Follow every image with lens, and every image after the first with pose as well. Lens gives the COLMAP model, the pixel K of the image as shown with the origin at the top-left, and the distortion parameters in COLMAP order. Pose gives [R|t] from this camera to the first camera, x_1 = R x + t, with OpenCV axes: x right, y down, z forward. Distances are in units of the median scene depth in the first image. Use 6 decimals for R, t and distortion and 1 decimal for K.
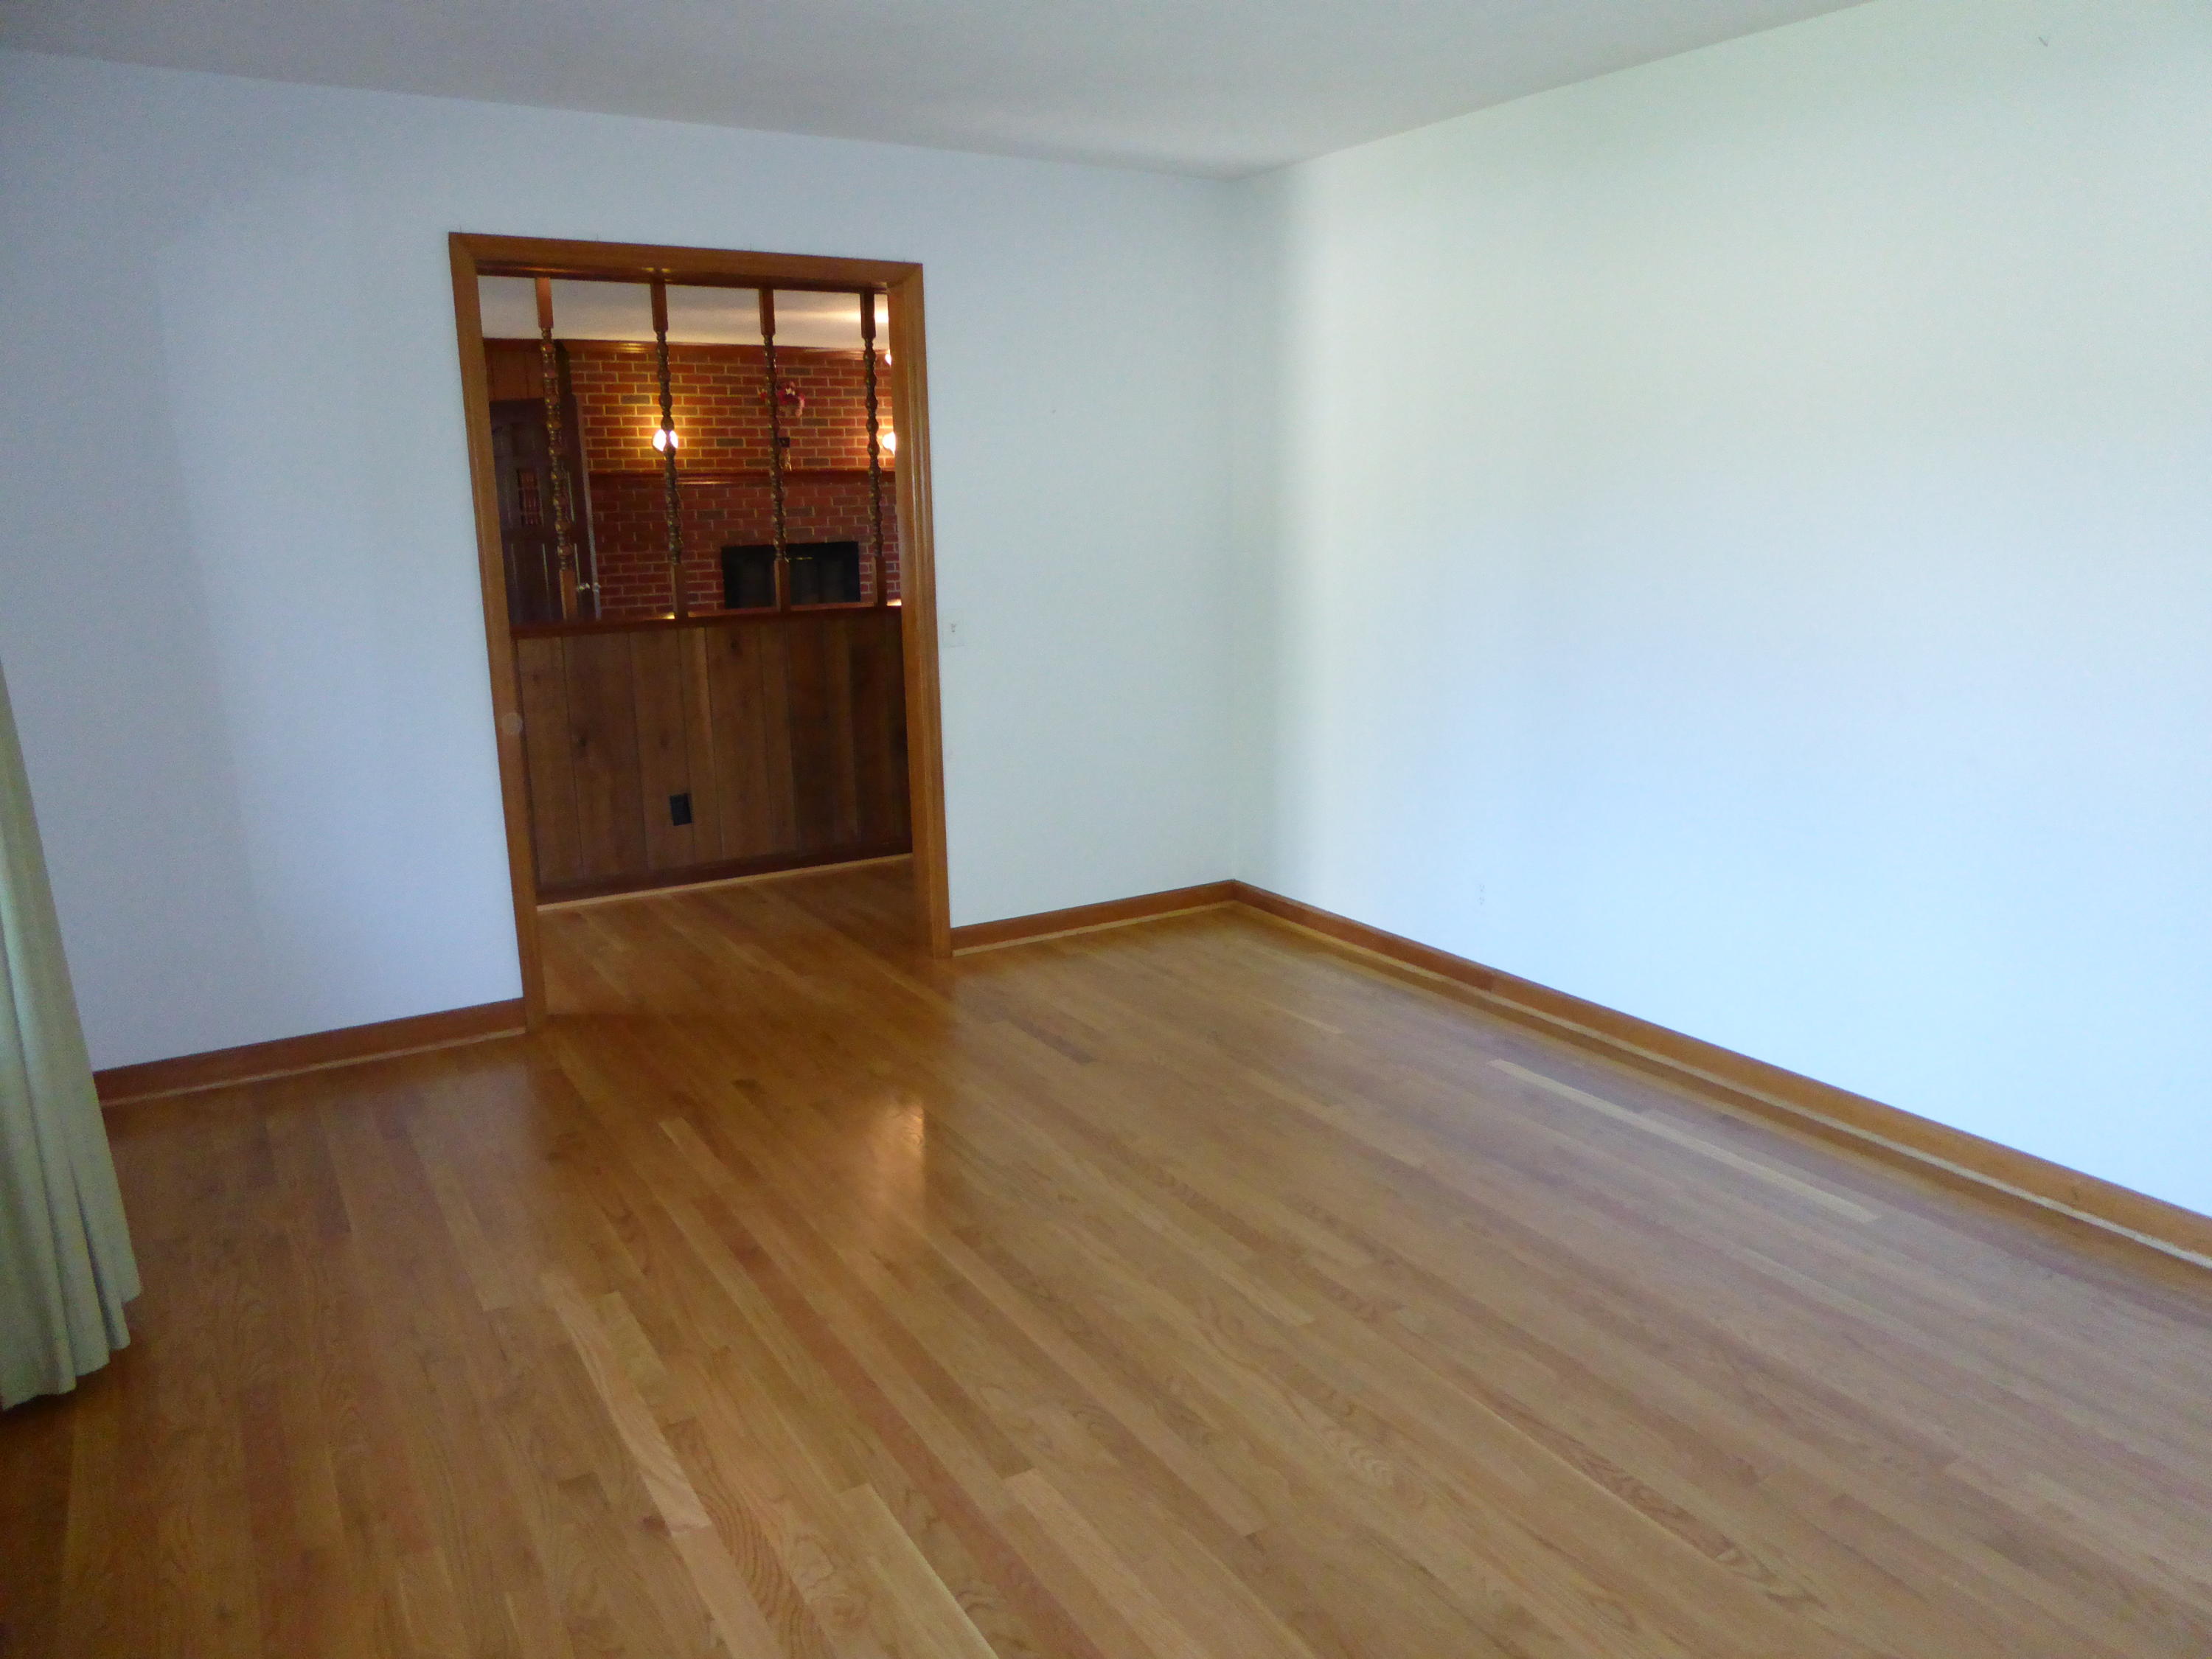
lens RADIAL K [[1576.7, 0, 1099.2], [0, 1576.7, 845.1], [0, 0, 1]] dist [-0.038815, 0.019989]
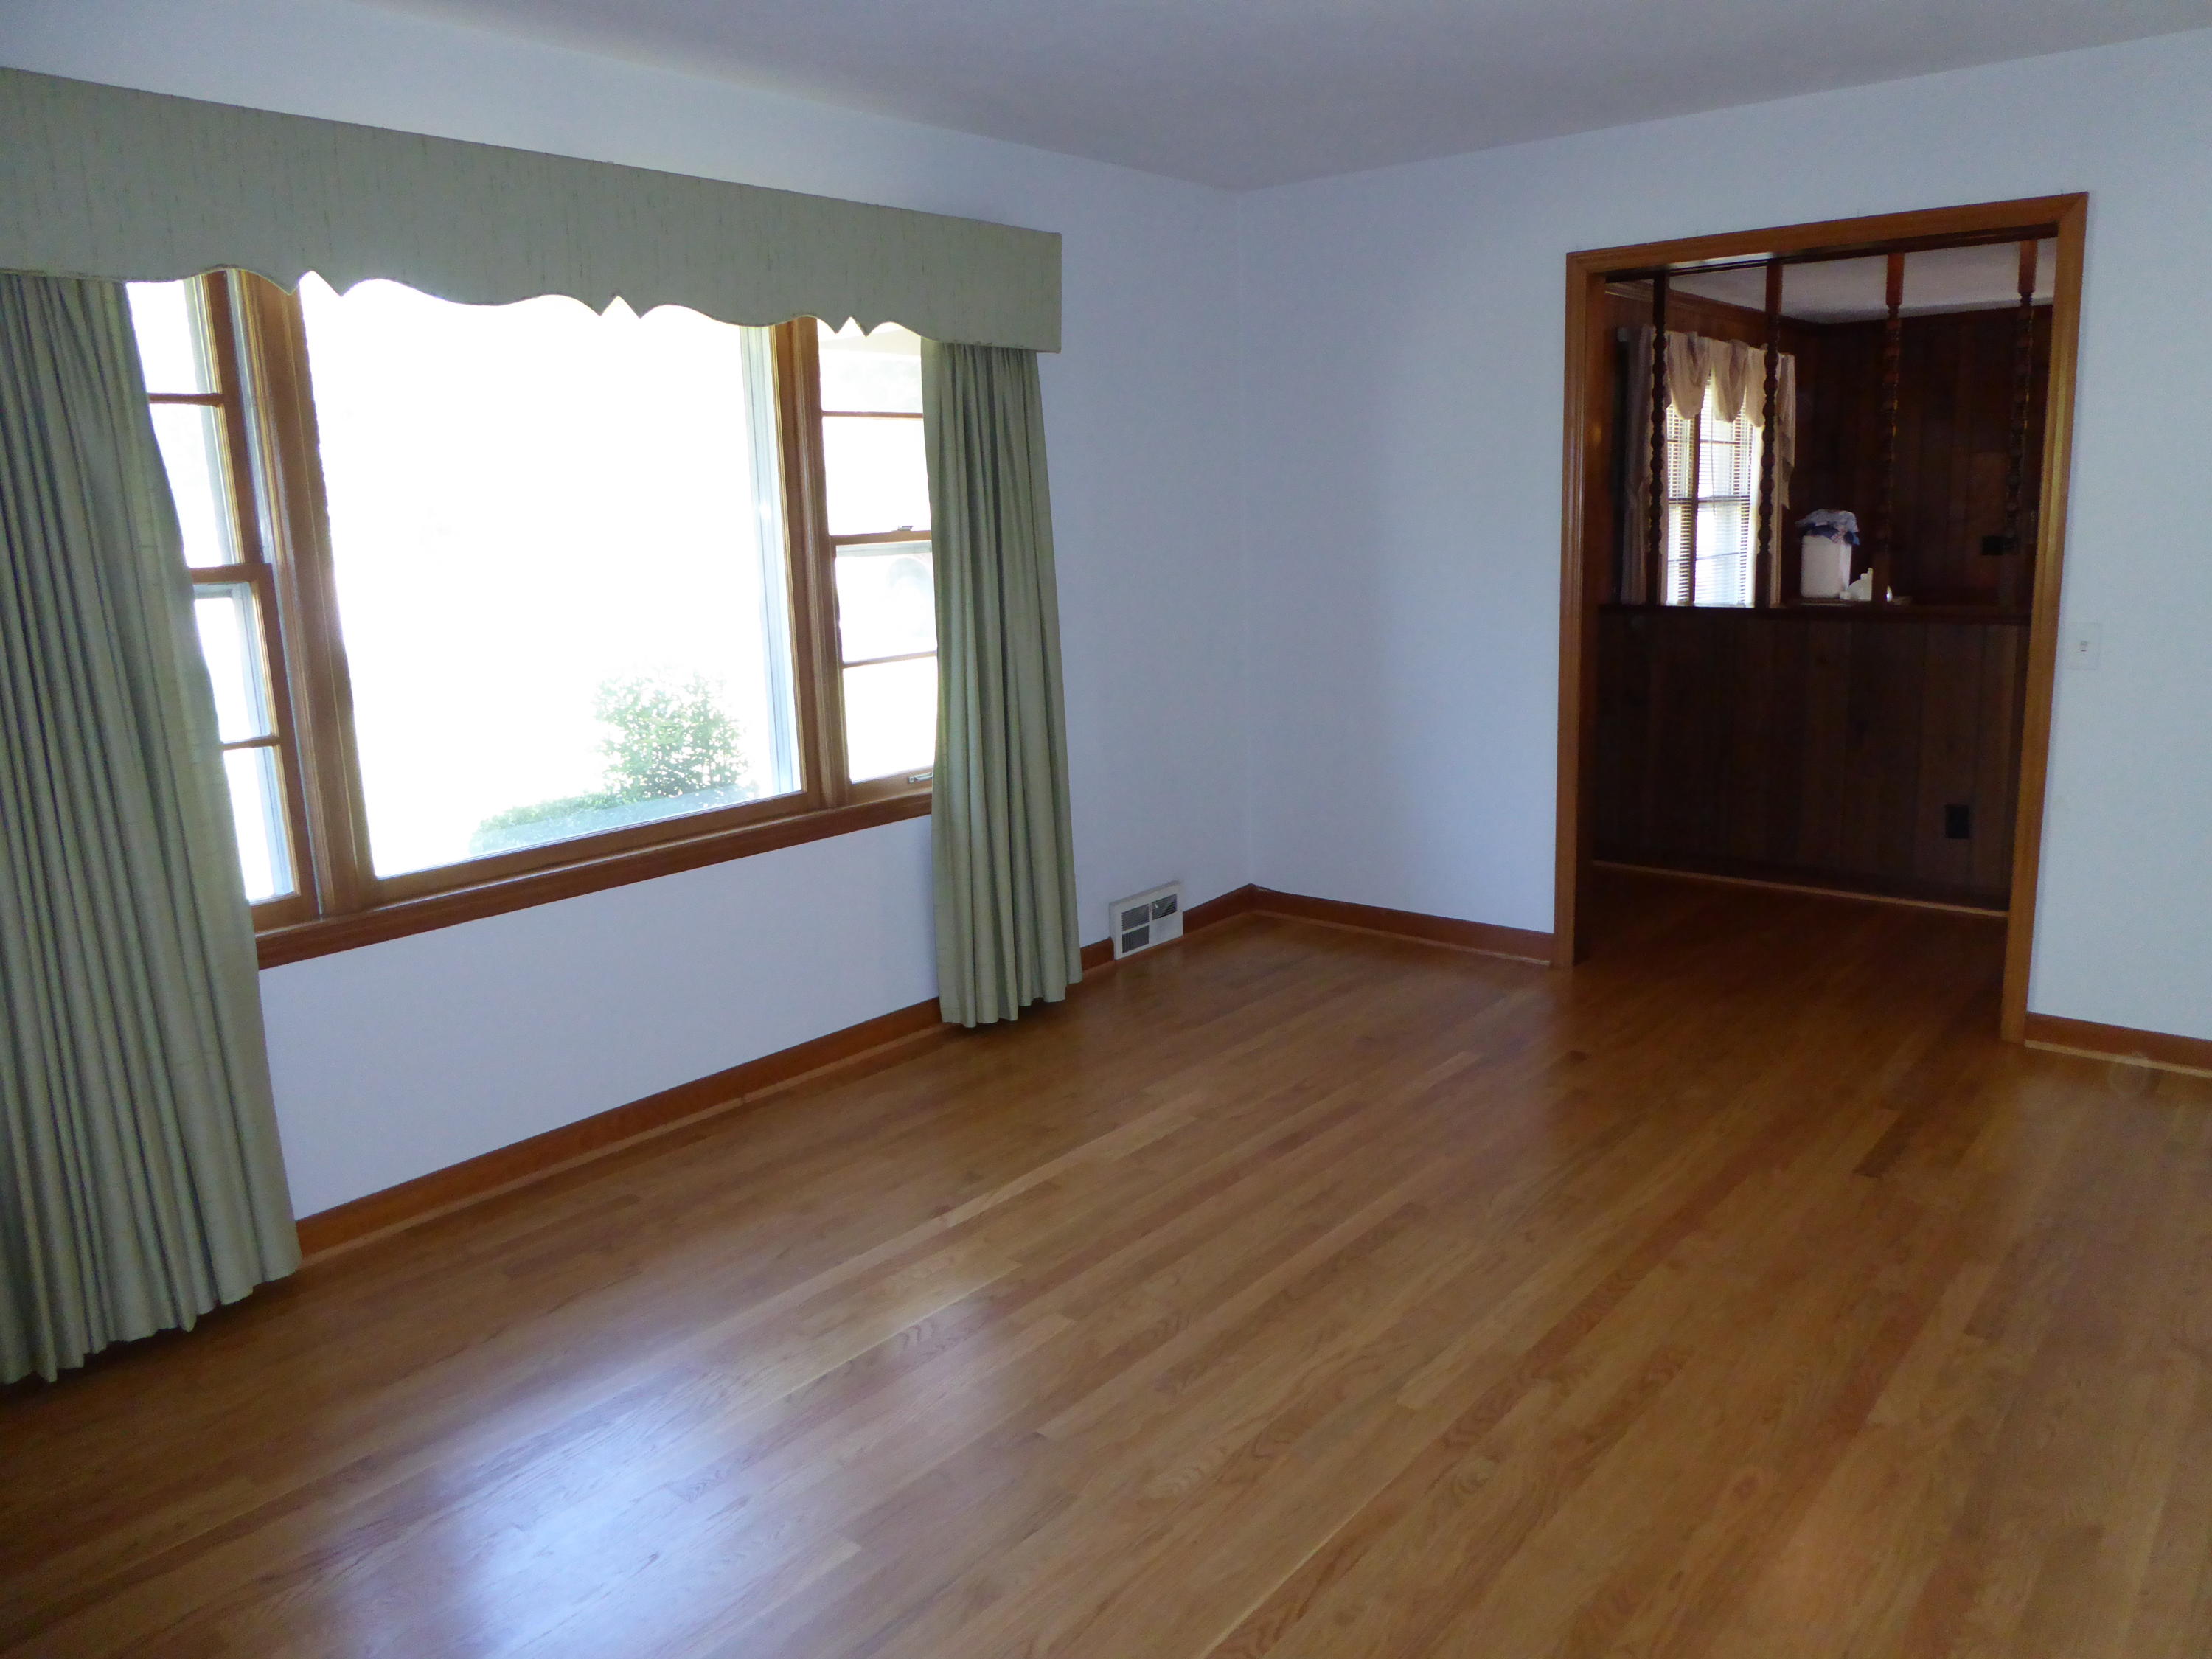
lens RADIAL K [[1576.7, 0, 1119.7], [0, 1576.7, 831.2], [0, 0, 1]] dist [-0.038815, 0.019989]
pose [[0.329980, 0.200285, -0.922496, 0.786358], [-0.183870, 0.972153, 0.145295, -0.113646], [0.925907, 0.121675, 0.357618, 0.440520]]
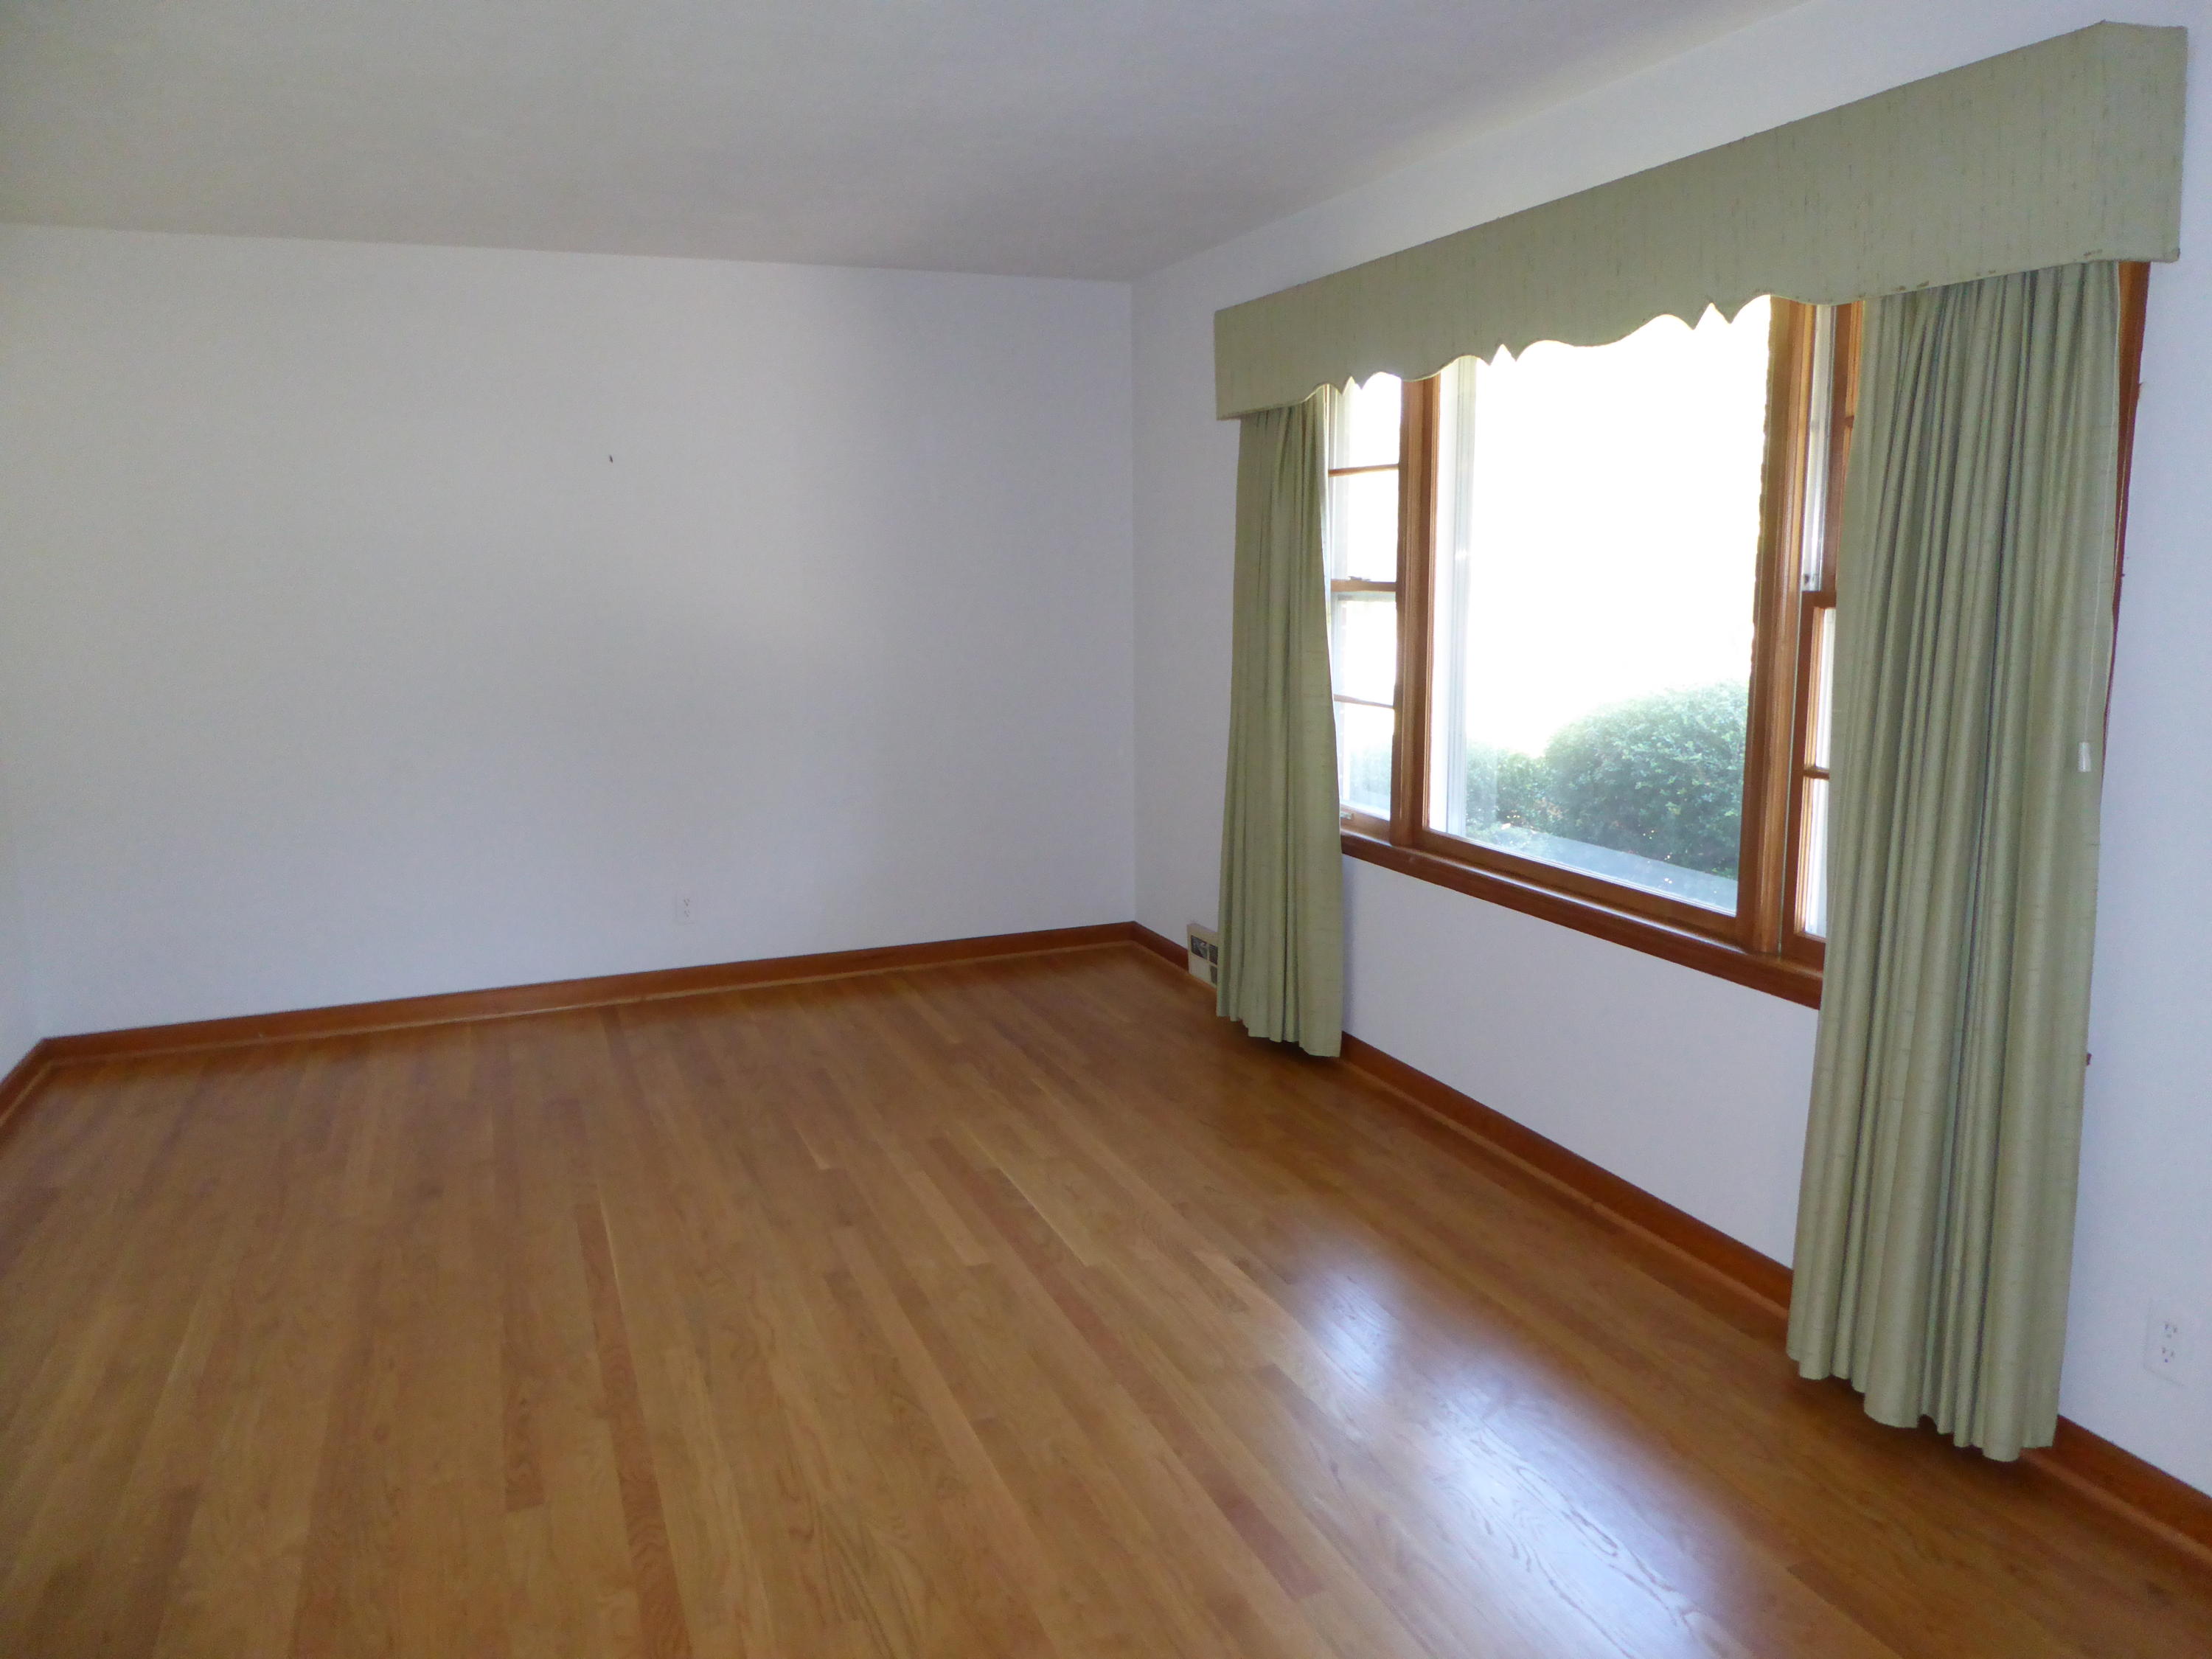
lens RADIAL K [[1576.7, 0, 1106.5], [0, 1576.7, 826.5], [0, 0, 1]] dist [-0.038815, 0.019989]
pose [[-0.986920, 0.004346, 0.161152, -0.306919], [0.066745, 0.920952, 0.383916, -0.383406], [-0.146745, 0.389651, -0.909197, 1.652622]]
